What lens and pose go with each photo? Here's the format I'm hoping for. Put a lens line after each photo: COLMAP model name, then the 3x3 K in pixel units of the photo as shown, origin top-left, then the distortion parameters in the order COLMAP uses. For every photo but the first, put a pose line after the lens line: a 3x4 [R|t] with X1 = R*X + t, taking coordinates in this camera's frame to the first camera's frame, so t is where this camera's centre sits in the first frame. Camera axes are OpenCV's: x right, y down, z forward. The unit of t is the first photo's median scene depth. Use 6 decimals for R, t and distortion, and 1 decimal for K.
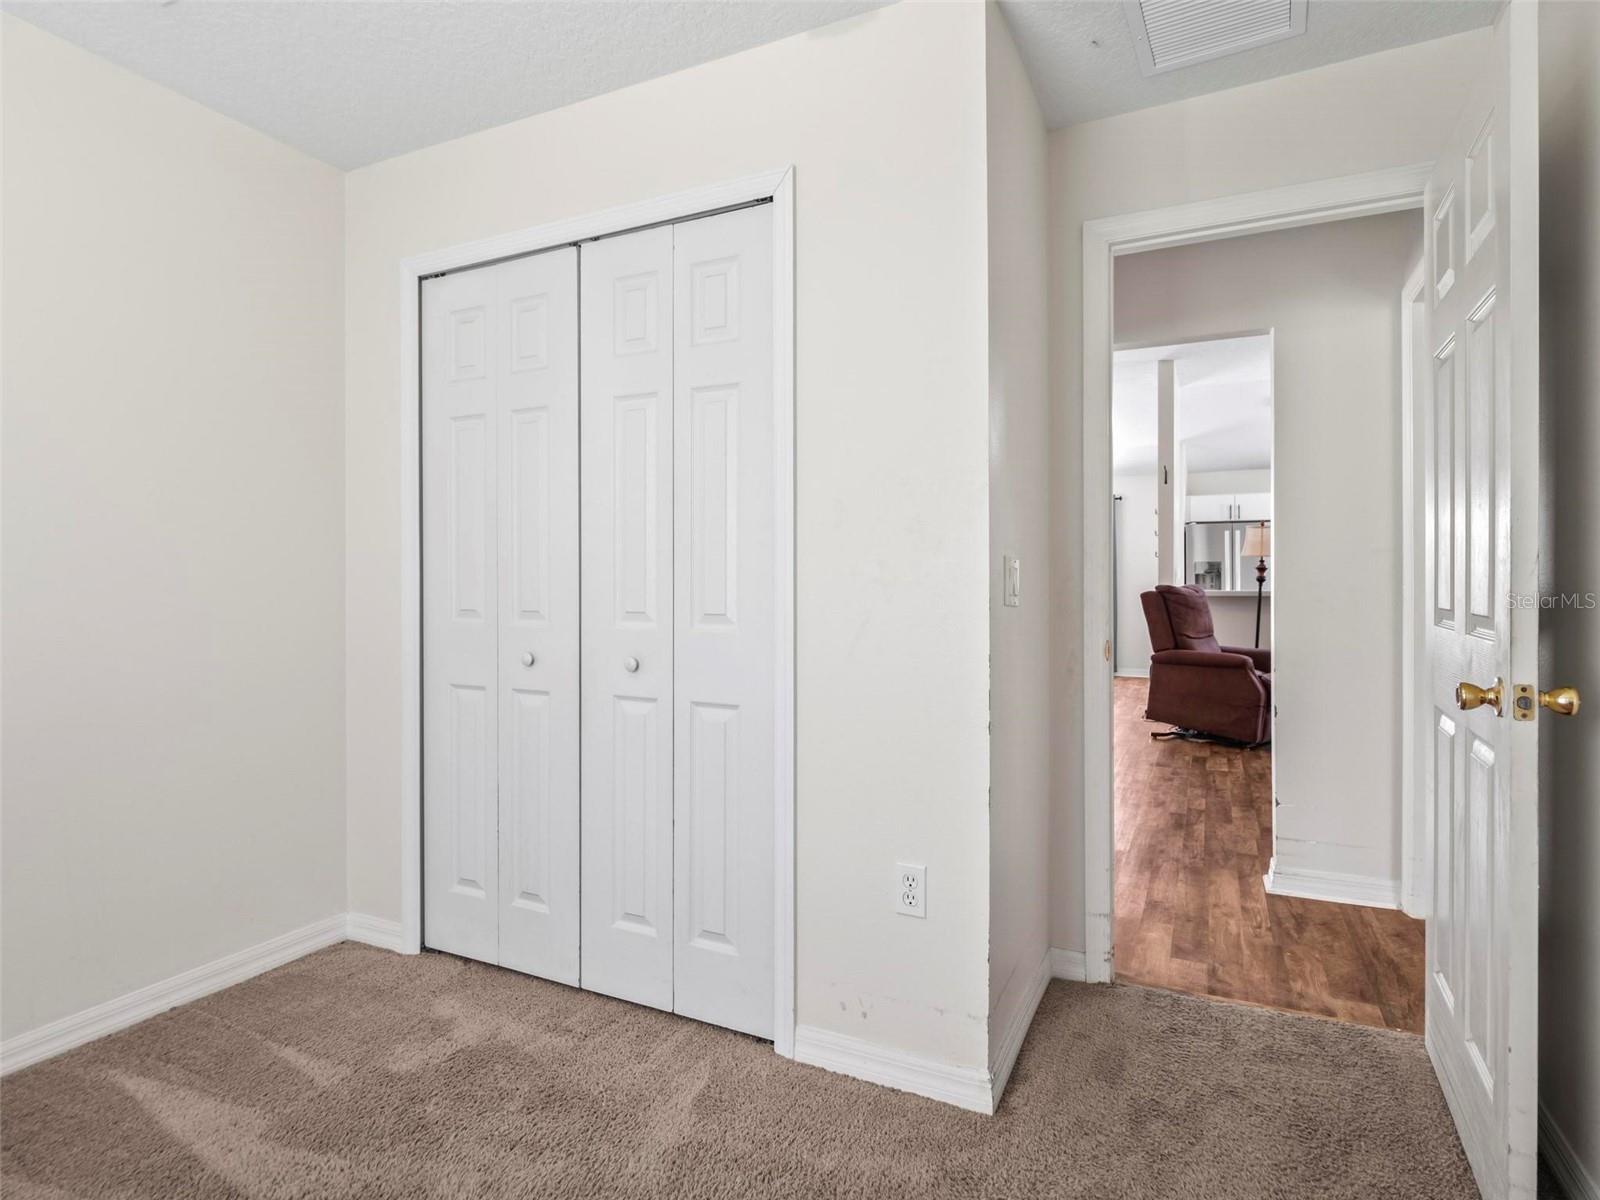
lens RADIAL K [[860.8, 0, 791.0], [0, 860.8, 594.1], [0, 0, 1]] dist [-0.007728, 0.003143]
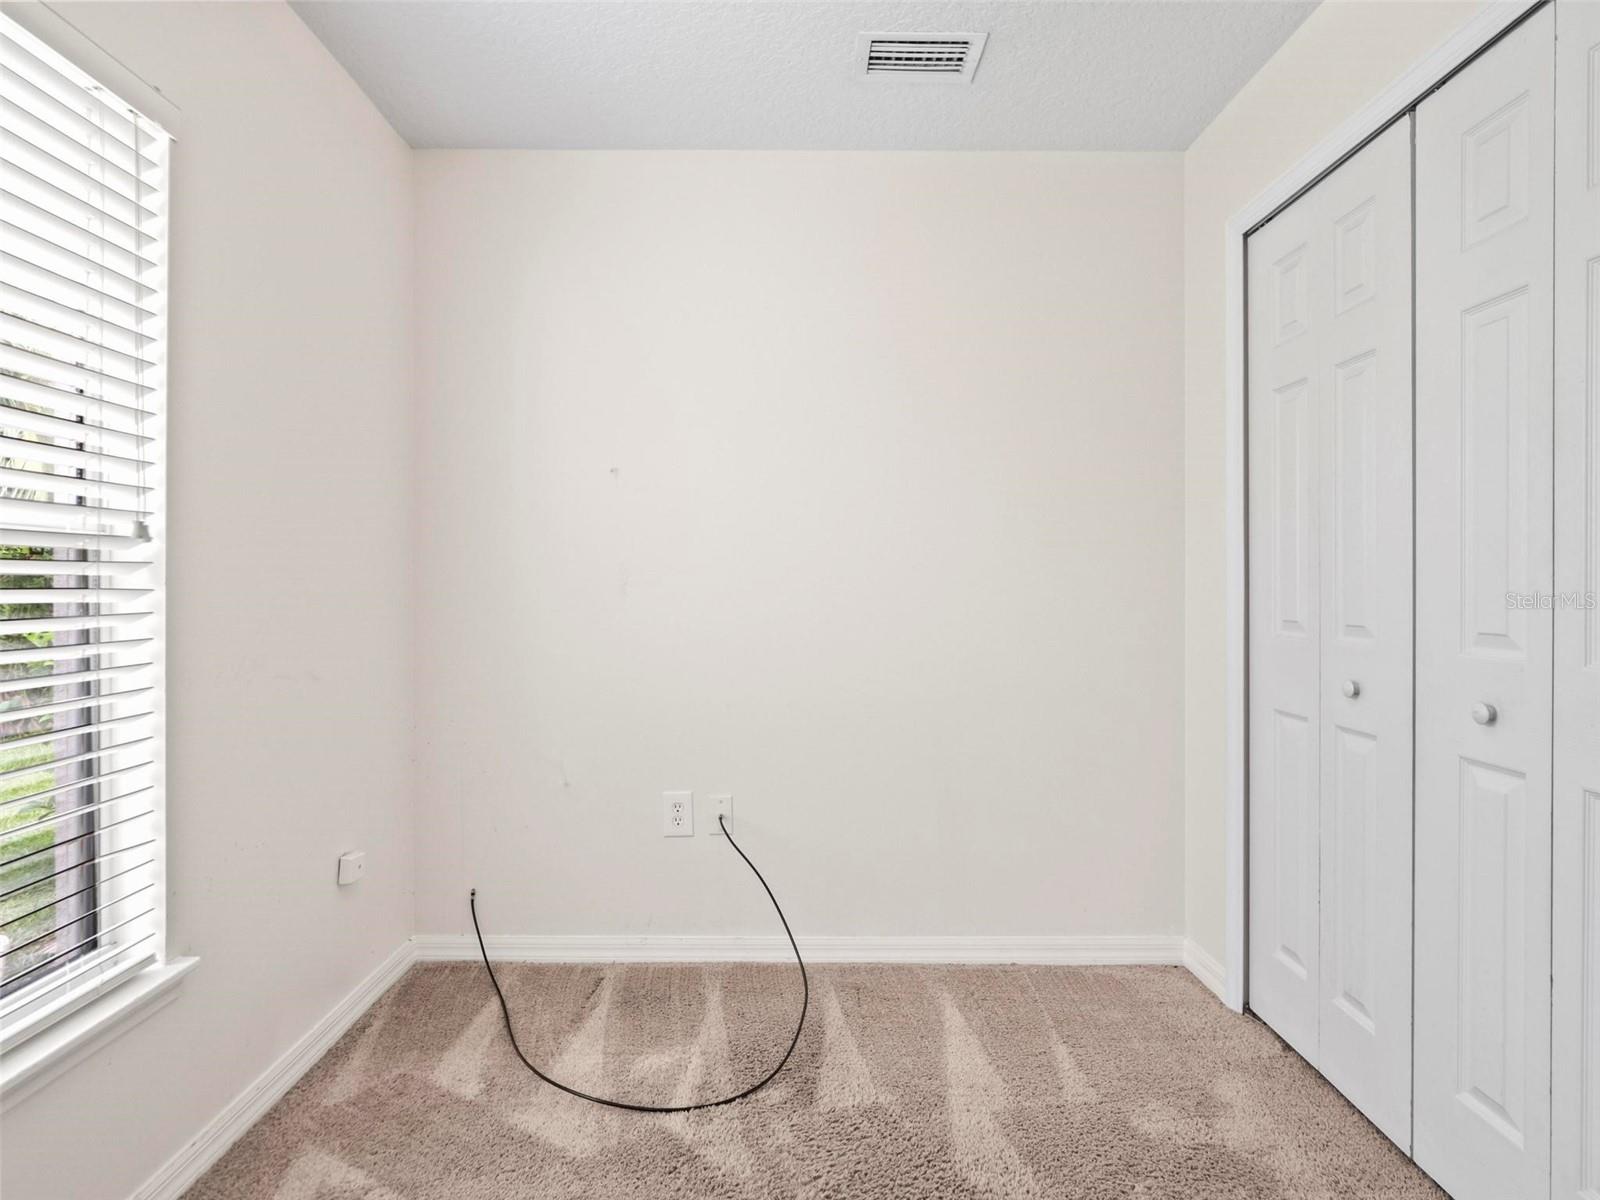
lens RADIAL K [[860.8, 0, 794.4], [0, 860.8, 600.5], [0, 0, 1]] dist [-0.007728, 0.003143]
pose [[0.440307, 0.012332, -0.897763, 0.159965], [-0.007125, 0.999922, 0.010241, -0.006508], [0.897819, 0.001888, 0.440360, 0.230729]]
